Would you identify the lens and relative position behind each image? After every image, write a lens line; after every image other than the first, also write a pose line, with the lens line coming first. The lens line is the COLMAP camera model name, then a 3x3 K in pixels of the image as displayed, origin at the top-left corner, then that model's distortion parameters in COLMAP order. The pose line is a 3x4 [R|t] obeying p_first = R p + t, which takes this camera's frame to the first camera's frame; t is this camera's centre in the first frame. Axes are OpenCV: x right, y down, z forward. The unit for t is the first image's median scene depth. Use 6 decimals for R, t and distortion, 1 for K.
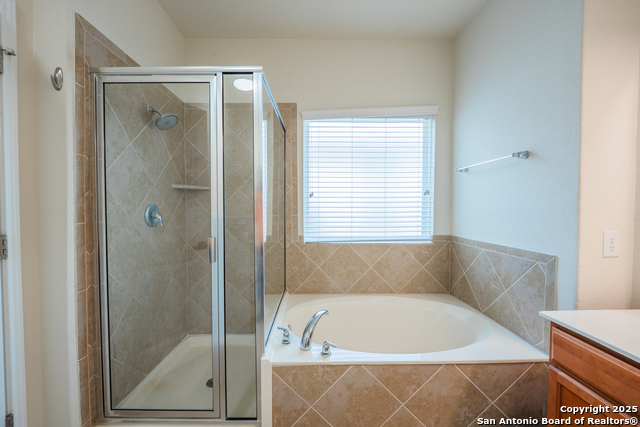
lens RADIAL K [[264.1, 0, 317.8], [0, 264.1, 214.6], [0, 0, 1]] dist [-0.008381, -0.001499]
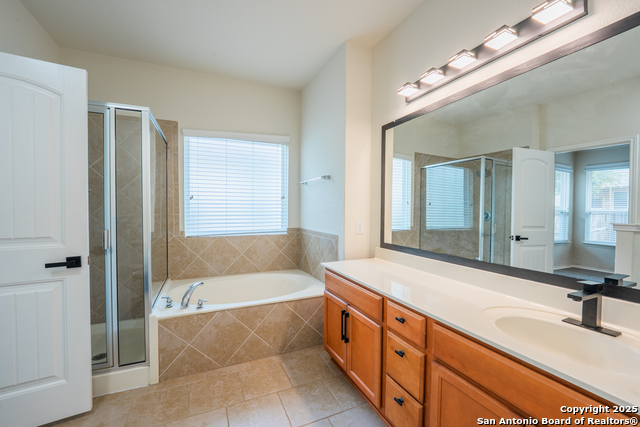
lens RADIAL K [[264.1, 0, 318.9], [0, 264.1, 213.6], [0, 0, 1]] dist [-0.008381, -0.001499]
pose [[0.919642, -0.004433, 0.392734, 0.053015], [0.006732, 0.999967, -0.004475, 0.012089], [-0.392701, 0.006759, 0.919641, -0.491644]]
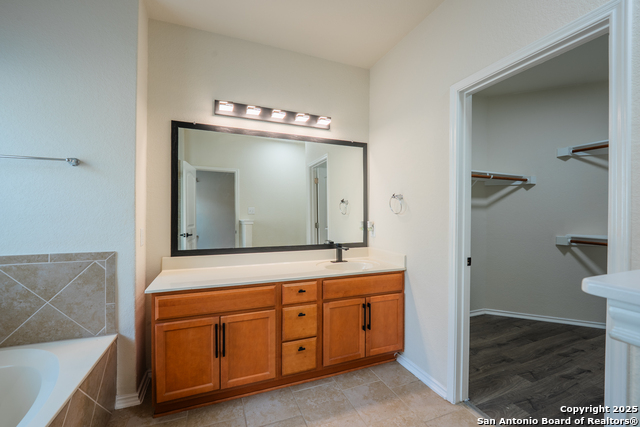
lens RADIAL K [[264.1, 0, 318.3], [0, 264.1, 214.5], [0, 0, 1]] dist [-0.008381, -0.001499]
pose [[-0.355308, -0.003170, 0.934744, -0.466921], [0.017789, 0.999790, 0.010153, -0.010460], [-0.934580, 0.020236, -0.355177, 0.416445]]
